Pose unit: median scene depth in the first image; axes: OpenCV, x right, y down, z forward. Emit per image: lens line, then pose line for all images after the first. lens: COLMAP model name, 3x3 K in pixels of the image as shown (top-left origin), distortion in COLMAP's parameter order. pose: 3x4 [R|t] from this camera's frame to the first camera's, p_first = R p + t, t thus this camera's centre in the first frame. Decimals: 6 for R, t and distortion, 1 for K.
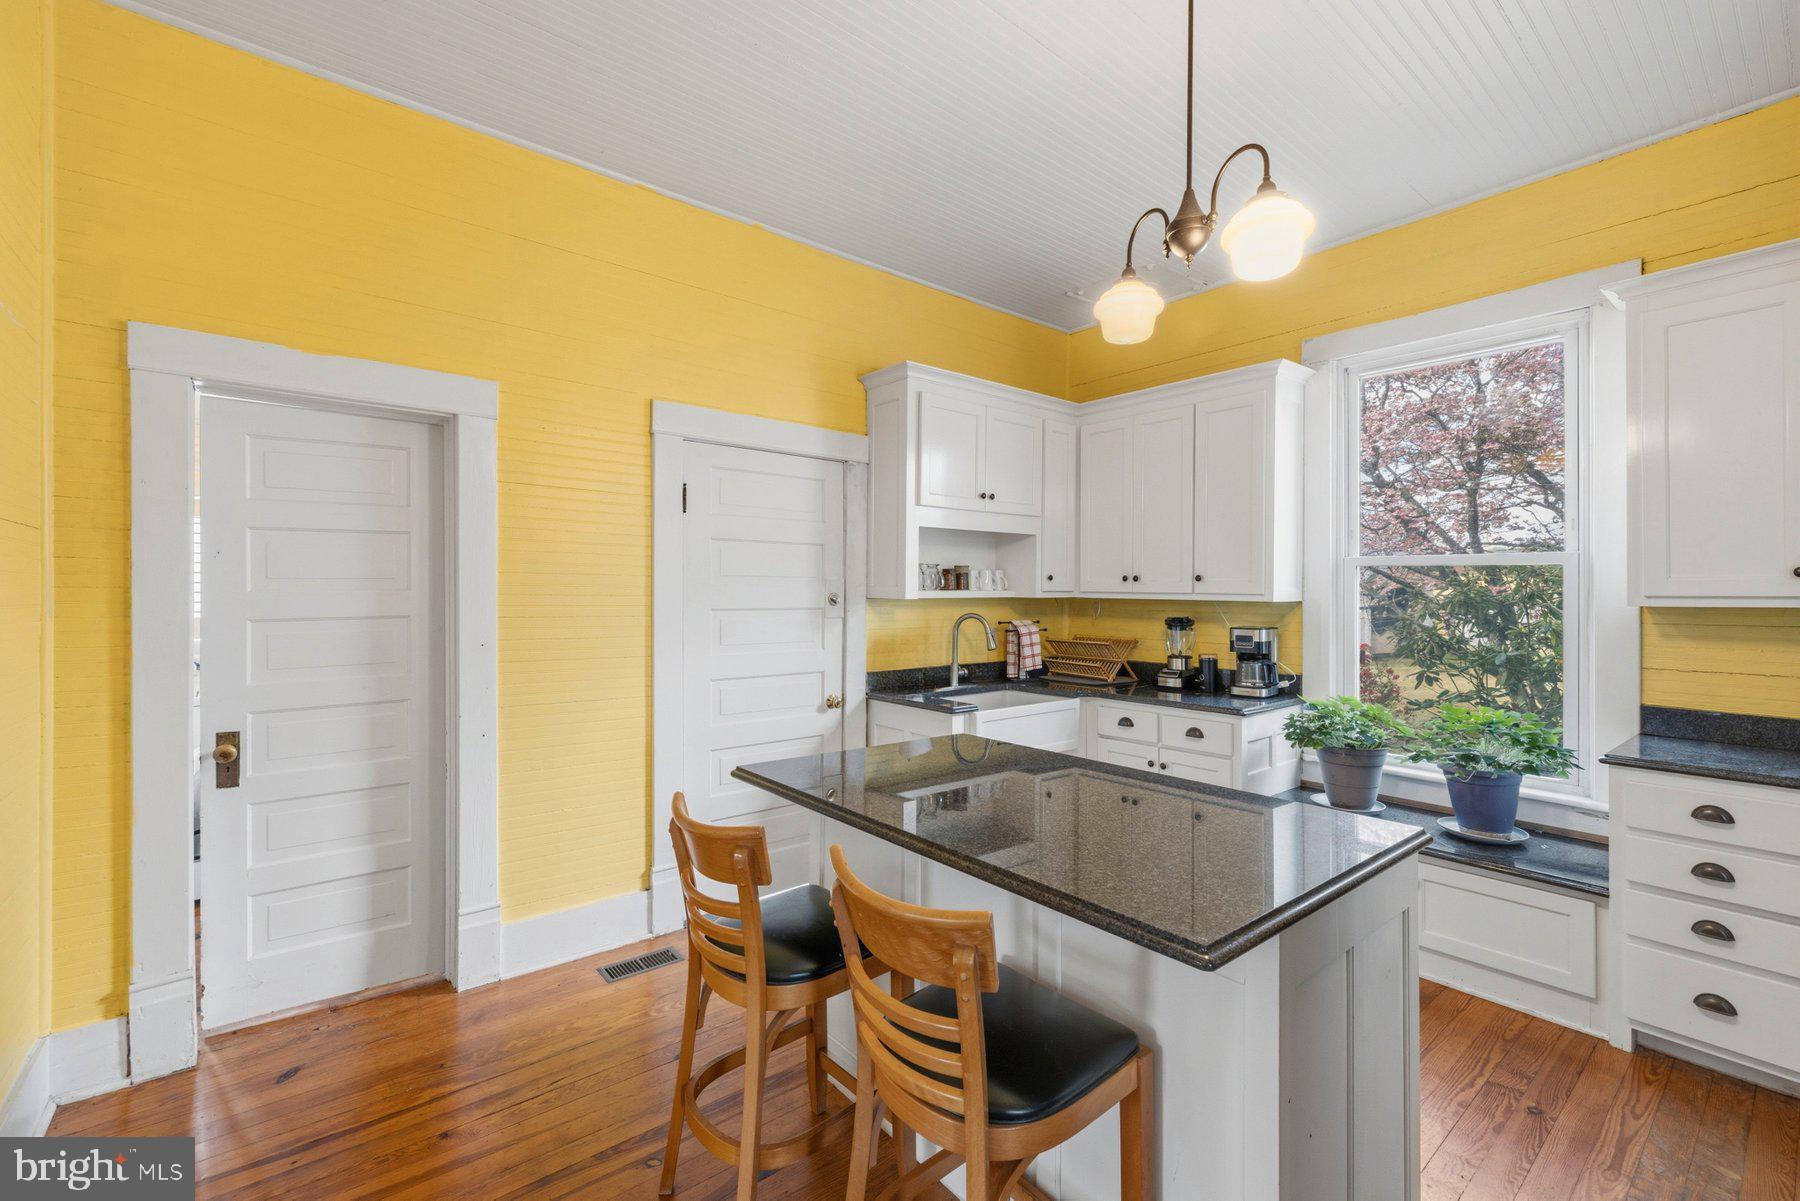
lens RADIAL K [[763.7, 0, 892.6], [0, 763.7, 589.5], [0, 0, 1]] dist [-0.002526, 0.000061]
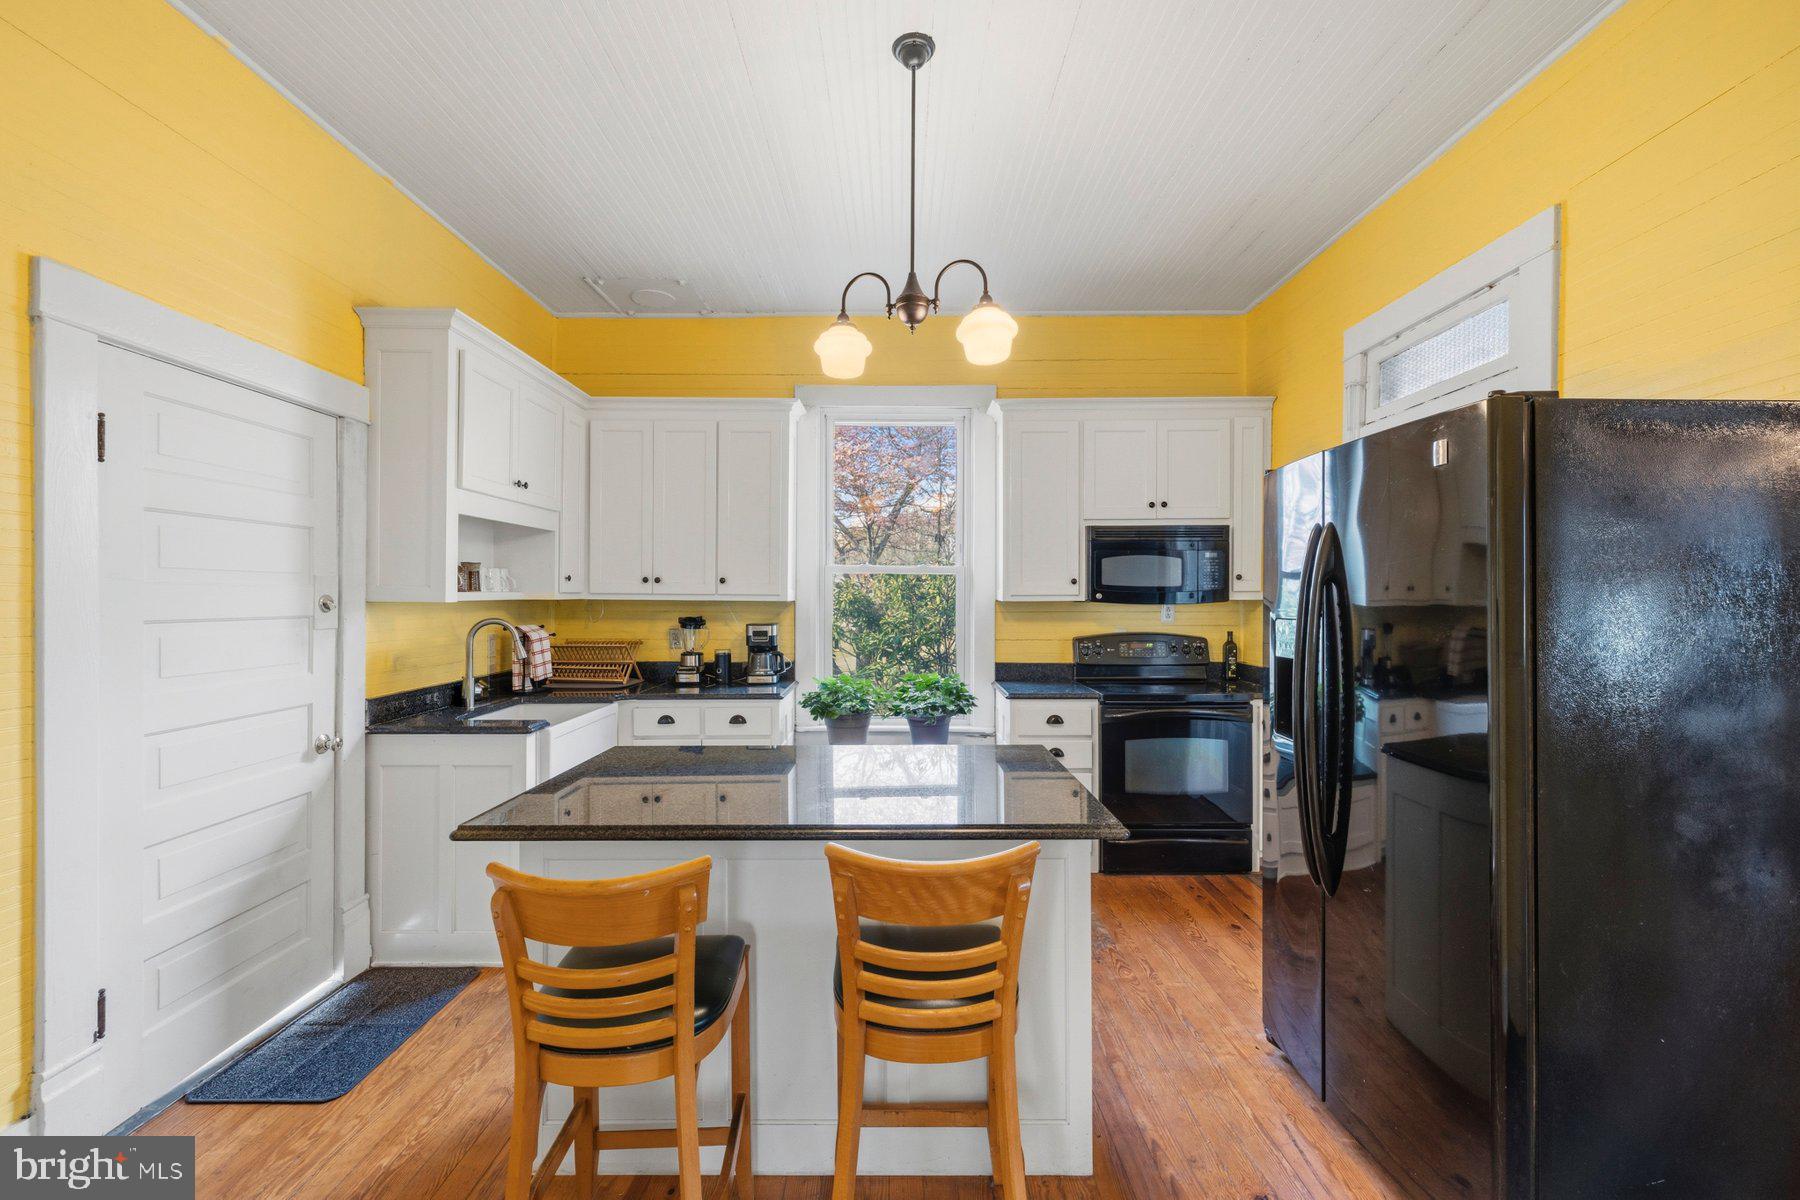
lens RADIAL K [[763.7, 0, 909.2], [0, 763.7, 596.3], [0, 0, 1]] dist [-0.002526, 0.000061]
pose [[0.617808, -0.004966, 0.786313, -0.296397], [-0.000017, 0.999980, 0.006329, 0.001059], [-0.786329, -0.003924, 0.617796, 0.109163]]
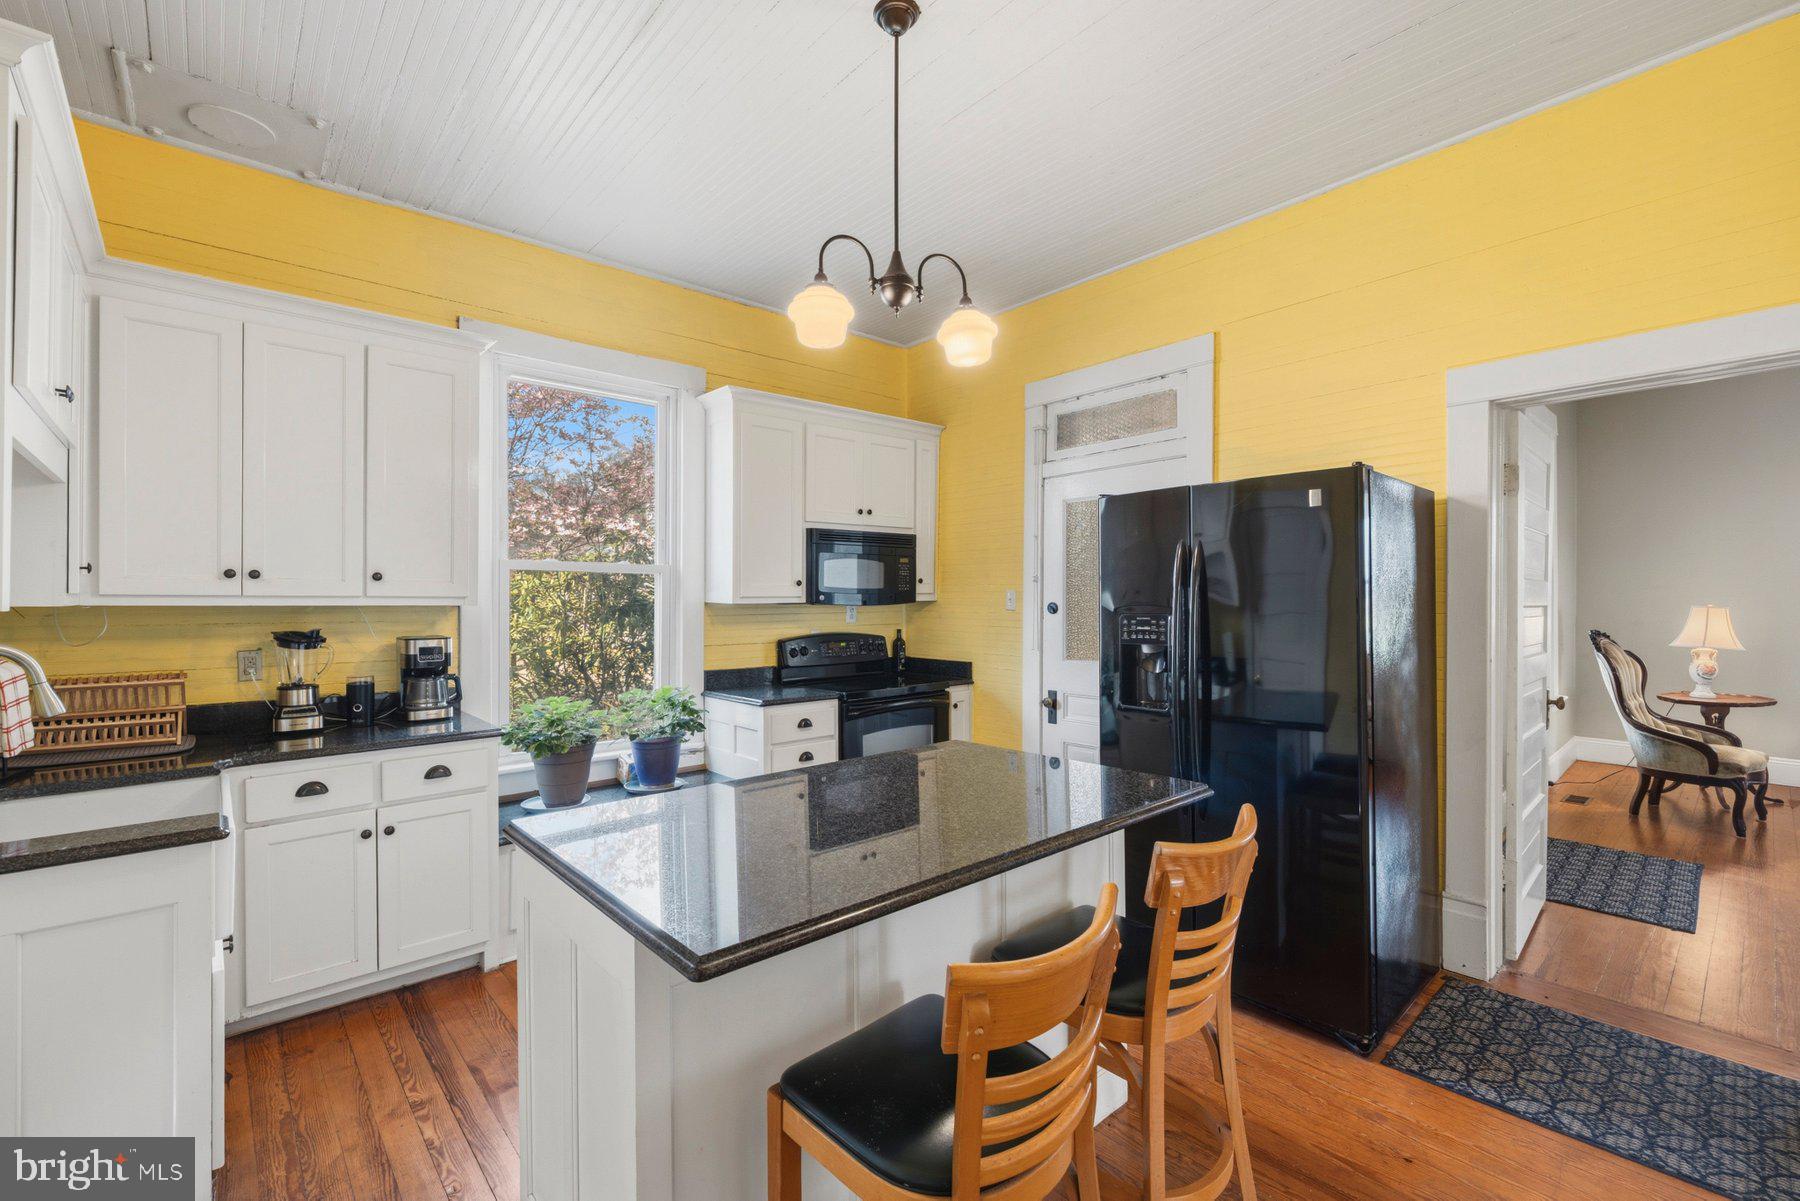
lens RADIAL K [[763.7, 0, 906.8], [0, 763.7, 597.1], [0, 0, 1]] dist [-0.002526, 0.000061]
pose [[-0.054939, -0.002863, 0.998486, -0.385880], [-0.000403, 0.999996, 0.002845, 0.003220], [-0.998490, -0.000246, -0.054940, 0.512251]]
